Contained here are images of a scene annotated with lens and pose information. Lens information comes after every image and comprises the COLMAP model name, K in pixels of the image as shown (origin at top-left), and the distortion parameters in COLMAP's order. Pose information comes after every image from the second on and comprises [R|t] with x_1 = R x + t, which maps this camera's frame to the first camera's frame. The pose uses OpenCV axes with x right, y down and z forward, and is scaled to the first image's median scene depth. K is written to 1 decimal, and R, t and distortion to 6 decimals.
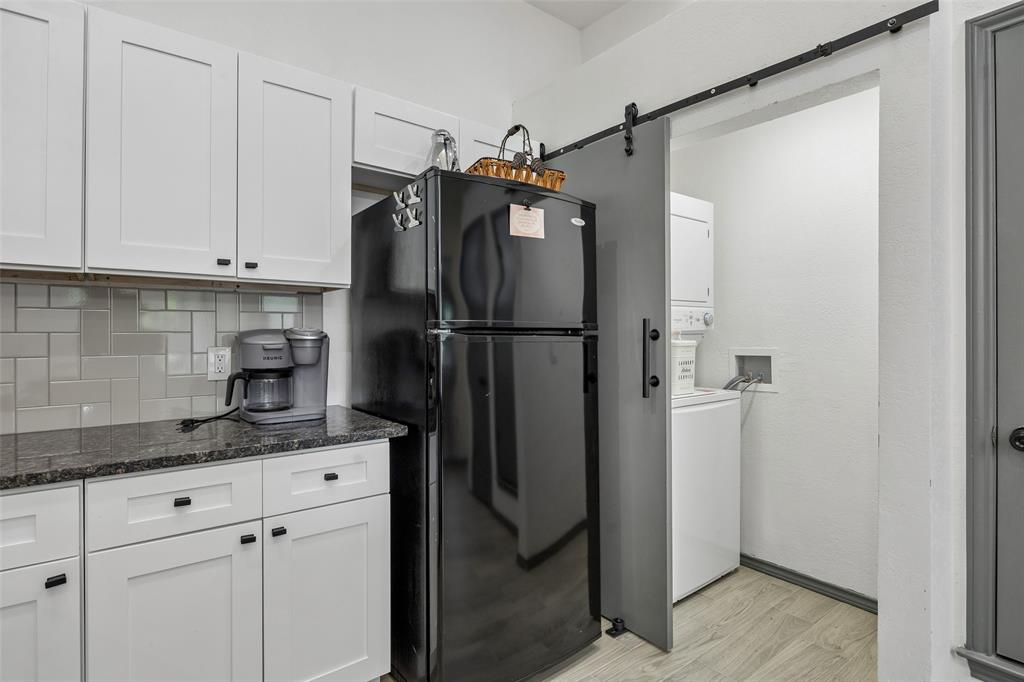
lens RADIAL K [[522.9, 0, 510.6], [0, 522.9, 332.8], [0, 0, 1]] dist [-0.004328, 0.000149]
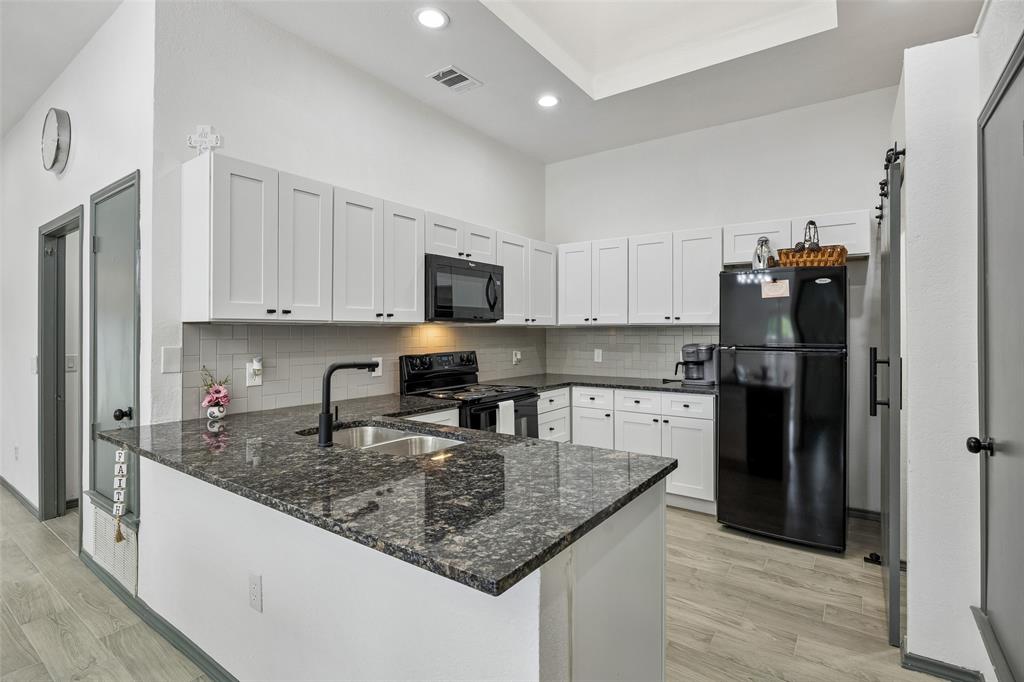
lens RADIAL K [[488.0, 0, 514.0], [0, 488.0, 336.6], [0, 0, 1]] dist [0.001434, 0.000096]
pose [[0.277235, 0.011192, -0.960737, 1.521324], [0.003732, 0.999912, 0.012726, -0.076458], [0.960795, -0.007114, 0.277169, -0.385040]]
